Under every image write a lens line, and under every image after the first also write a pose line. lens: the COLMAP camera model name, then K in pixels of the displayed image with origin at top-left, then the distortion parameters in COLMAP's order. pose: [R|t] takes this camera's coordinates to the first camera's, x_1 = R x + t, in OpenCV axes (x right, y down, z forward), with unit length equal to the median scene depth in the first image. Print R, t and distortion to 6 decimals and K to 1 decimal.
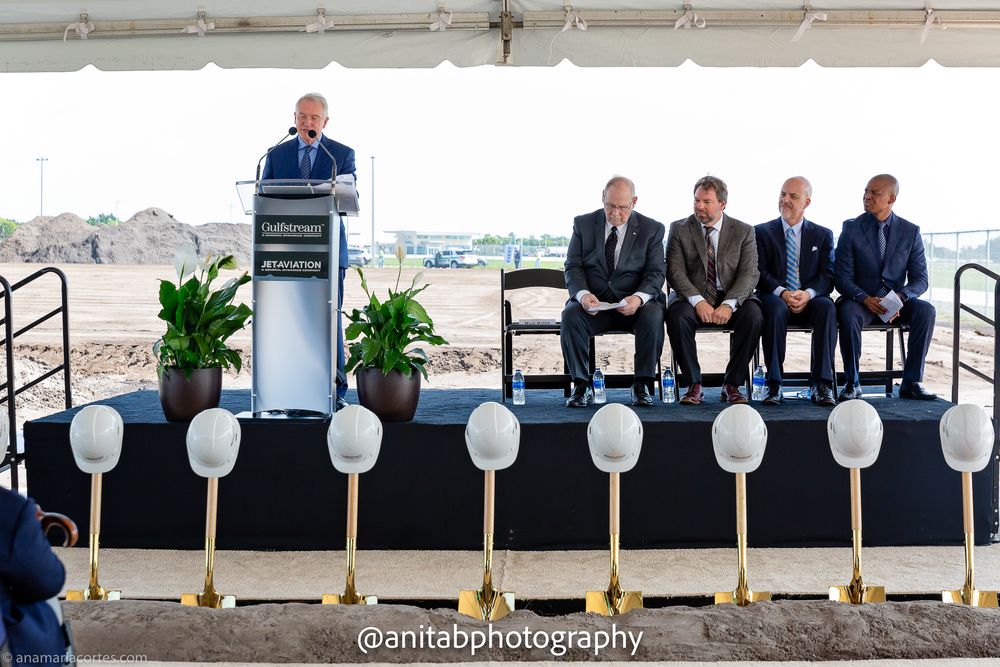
lens RADIAL K [[1669.5, 0, 500.0], [0, 1669.5, 333.5], [0, 0, 1]] dist [-0.145705, 0.013113]
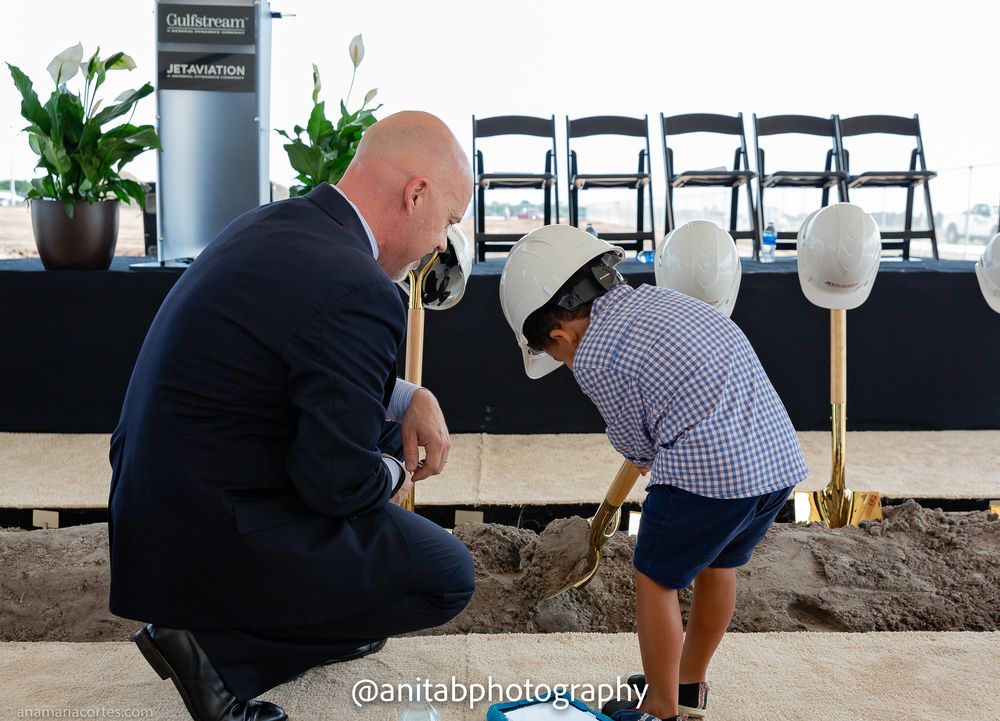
lens RADIAL K [[1171.2, 0, 527.1], [0, 1171.2, 381.4], [0, 0, 1]] dist [-0.004167, -0.003802]
pose [[0.998350, 0.002293, 0.057369, -0.006147], [-0.007248, 0.996242, 0.086310, 0.052478], [-0.056956, -0.086583, 0.994615, 0.409770]]
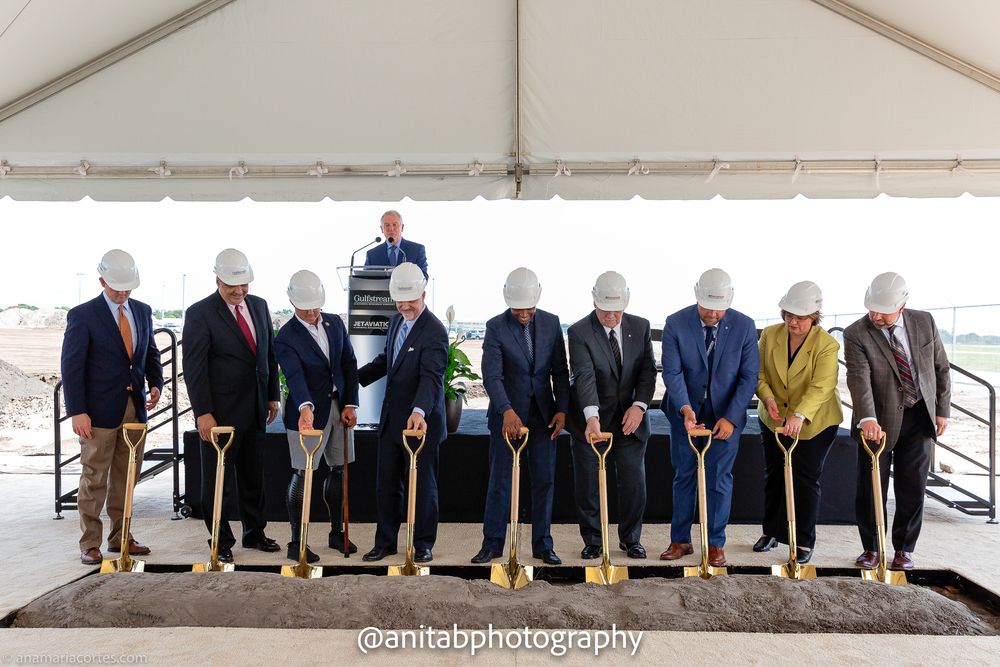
lens RADIAL K [[893.5, 0, 493.5], [0, 893.5, 338.5], [0, 0, 1]] dist [0.027667, 0.008584]
pose [[0.999945, 0.005886, -0.008705, -0.012875], [-0.006249, 0.999084, -0.042330, 0.003565], [0.008448, 0.042382, 0.999066, 0.204913]]
